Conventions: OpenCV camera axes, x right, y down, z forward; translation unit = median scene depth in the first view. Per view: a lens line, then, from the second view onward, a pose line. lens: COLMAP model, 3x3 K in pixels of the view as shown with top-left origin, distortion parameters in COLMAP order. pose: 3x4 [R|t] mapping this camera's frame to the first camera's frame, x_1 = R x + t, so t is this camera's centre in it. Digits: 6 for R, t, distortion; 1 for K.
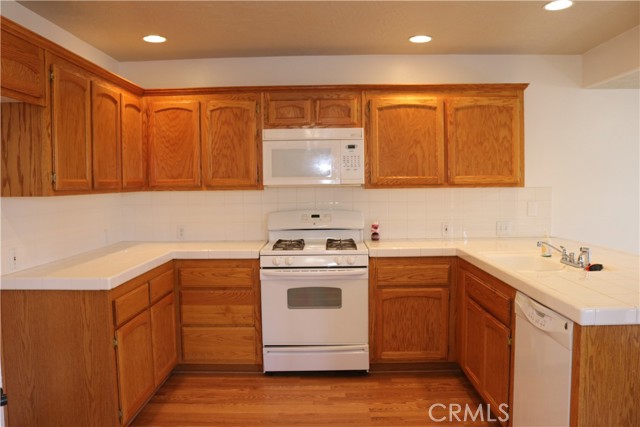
lens RADIAL K [[527.8, 0, 320.0], [0, 527.8, 213.5], [0, 0, 1]] dist [-0.154359, 0.125464]
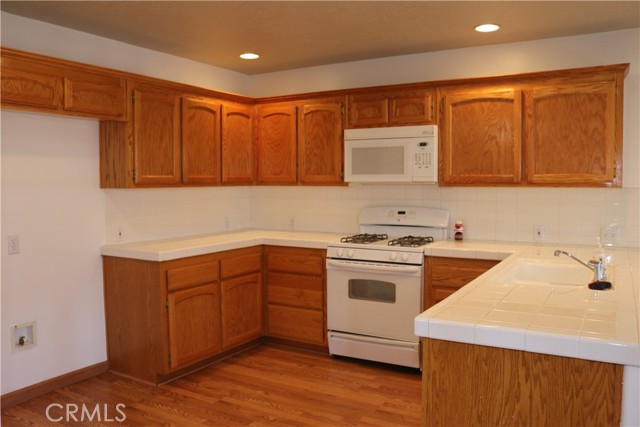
lens RADIAL K [[527.8, 0, 320.0], [0, 527.8, 213.5], [0, 0, 1]] dist [-0.154359, 0.125464]
pose [[0.870481, 0.039566, -0.490609, 0.396315], [-0.035675, 0.999214, 0.017287, -0.006180], [0.490907, 0.002455, 0.871208, 0.041150]]
